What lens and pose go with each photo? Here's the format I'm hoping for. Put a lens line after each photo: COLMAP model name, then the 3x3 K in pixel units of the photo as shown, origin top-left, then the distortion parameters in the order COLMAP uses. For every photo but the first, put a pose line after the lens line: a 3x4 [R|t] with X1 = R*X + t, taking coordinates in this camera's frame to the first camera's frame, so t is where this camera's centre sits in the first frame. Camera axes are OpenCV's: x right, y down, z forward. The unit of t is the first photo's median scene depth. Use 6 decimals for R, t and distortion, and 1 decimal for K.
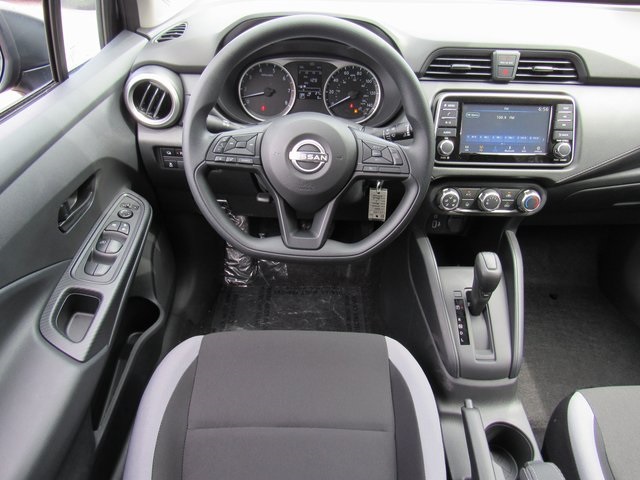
lens RADIAL K [[459.0, 0, 321.9], [0, 459.0, 244.7], [0, 0, 1]] dist [-0.026761, 0.007628]
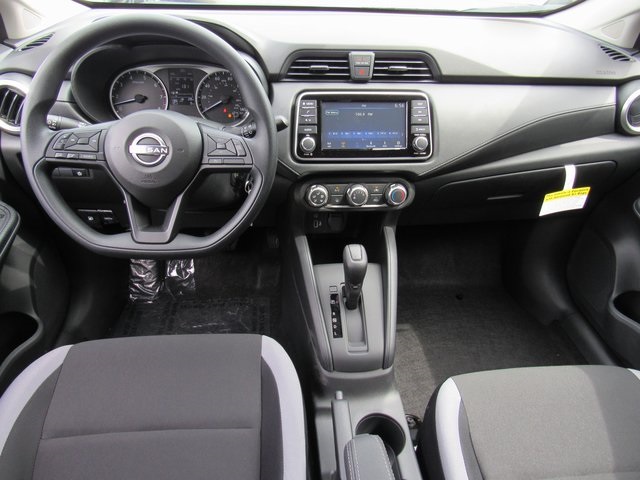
lens RADIAL K [[459.0, 0, 321.8], [0, 459.0, 244.5], [0, 0, 1]] dist [-0.026761, 0.007628]
pose [[0.996126, -0.042702, 0.076871, 0.209790], [0.047683, 0.996799, -0.064178, 0.078089], [-0.073884, 0.067595, 0.994973, -0.011341]]
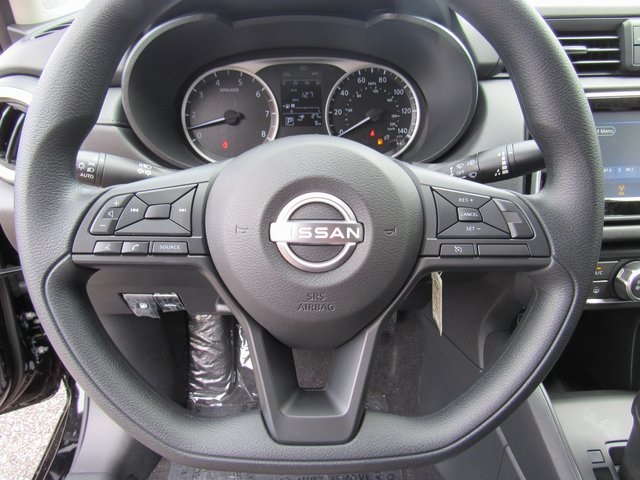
lens RADIAL K [[459.0, 0, 319.1], [0, 459.0, 240.4], [0, 0, 1]] dist [-0.026761, 0.007628]
pose [[0.998133, -0.057467, 0.020679, -0.028615], [0.059524, 0.991146, -0.118687, -0.107470], [-0.013675, 0.119696, 0.992716, 0.467751]]
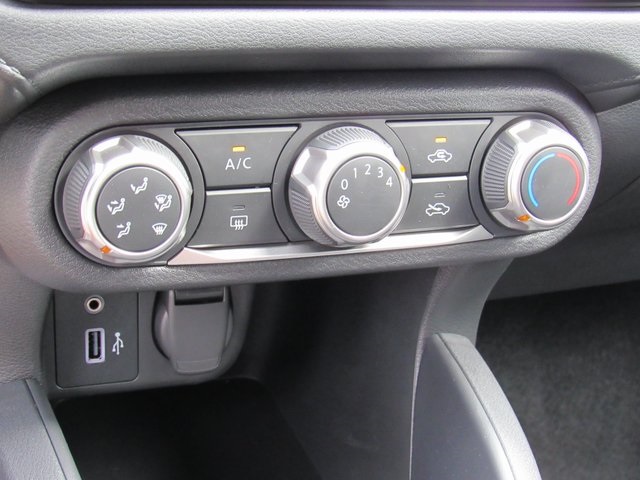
lens RADIAL K [[1186.6, 0, 323.9], [0, 1186.6, 237.9], [0, 0, 1]] dist [-0.181463, 0.000000]
pose [[0.929926, -0.088333, 0.356980, 0.190713], [0.132617, 0.985957, -0.101495, -0.031149], [-0.343001, 0.141724, 0.928582, 0.583585]]
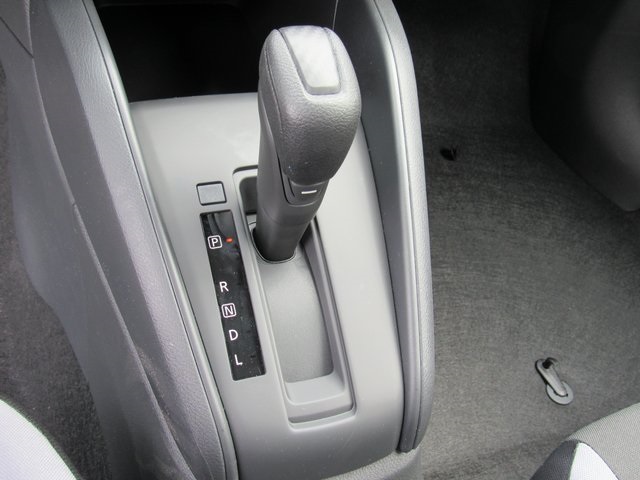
lens RADIAL K [[776.8, 0, 319.0], [0, 776.8, 240.3], [0, 0, 1]] dist [-0.032606, 0.000000]
pose [[0.928988, -0.136263, 0.344112, 0.201969], [0.061258, 0.973545, 0.220130, 0.037142], [-0.365004, -0.183419, 0.912759, 0.570258]]
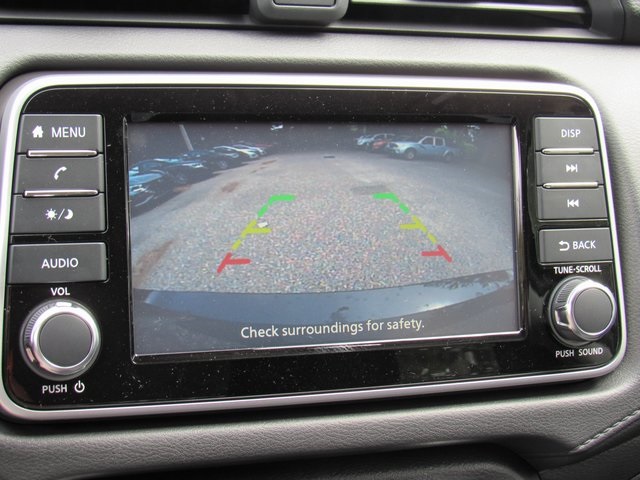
lens RADIAL K [[1284.2, 0, 322.1], [0, 1284.2, 242.2], [0, 0, 1]] dist [-0.144125, 0.000000]
pose [[0.939019, -0.045015, 0.340907, 0.188143], [0.121641, 0.970777, -0.206872, -0.123557], [-0.321632, 0.235725, 0.917053, 0.445059]]
